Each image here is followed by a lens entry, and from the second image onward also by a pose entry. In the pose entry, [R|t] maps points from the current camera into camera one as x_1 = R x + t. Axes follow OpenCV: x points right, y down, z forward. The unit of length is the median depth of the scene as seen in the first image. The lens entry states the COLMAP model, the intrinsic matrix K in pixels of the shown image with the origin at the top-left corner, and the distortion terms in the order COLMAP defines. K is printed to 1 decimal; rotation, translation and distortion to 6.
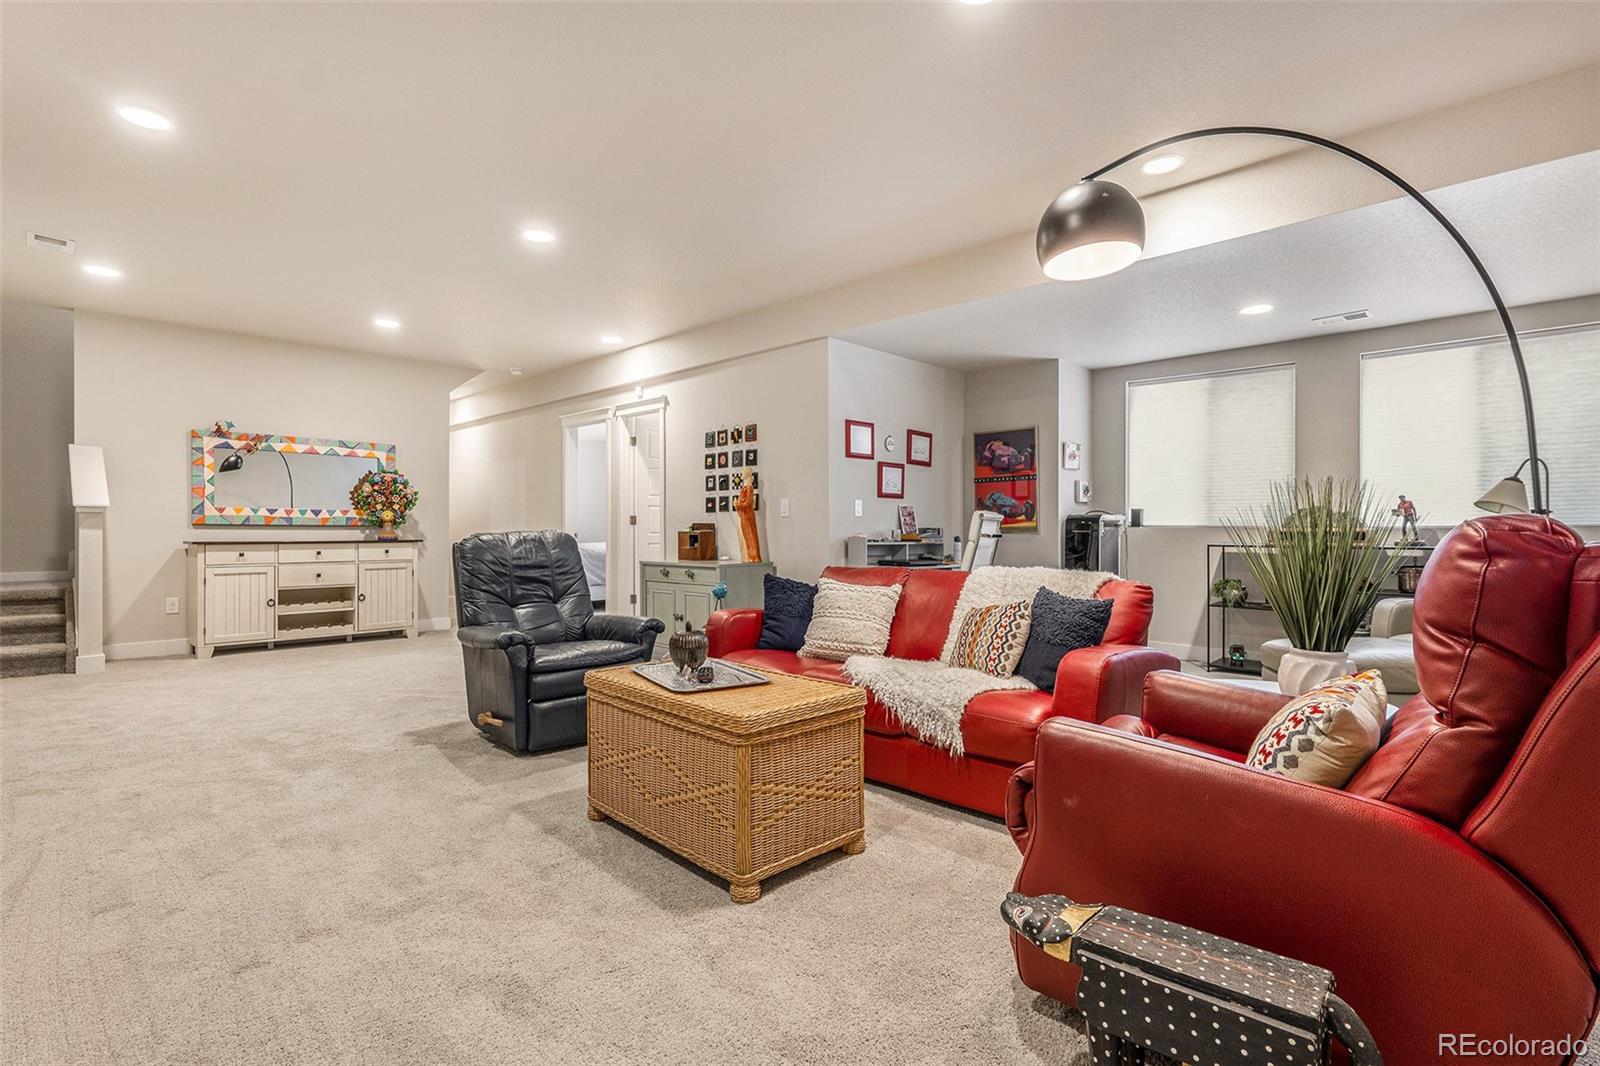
lens RADIAL K [[822.7, 0, 800.6], [0, 822.7, 520.3], [0, 0, 1]] dist [0.004837, -0.000046]
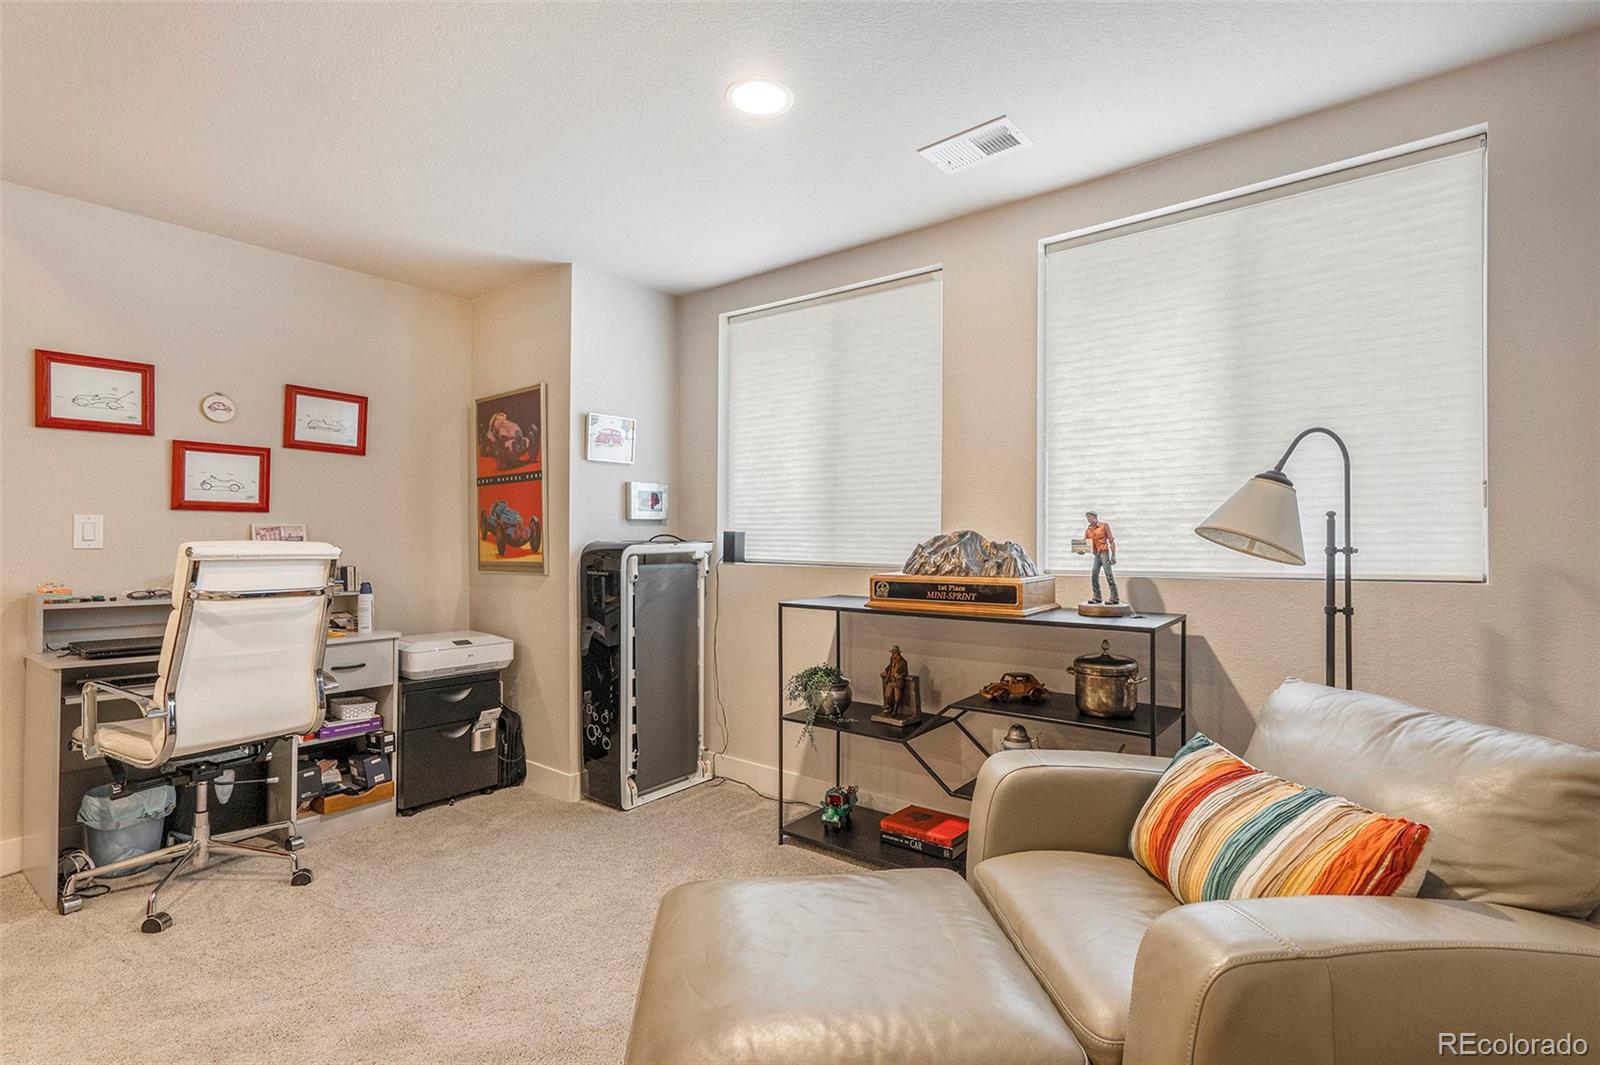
lens RADIAL K [[822.7, 0, 802.1], [0, 822.7, 536.5], [0, 0, 1]] dist [0.004837, -0.000046]
pose [[0.995631, 0.001536, 0.093359, 0.413700], [-0.002165, 0.999976, 0.006637, -0.014744], [-0.093347, -0.006810, 0.995610, 0.425413]]
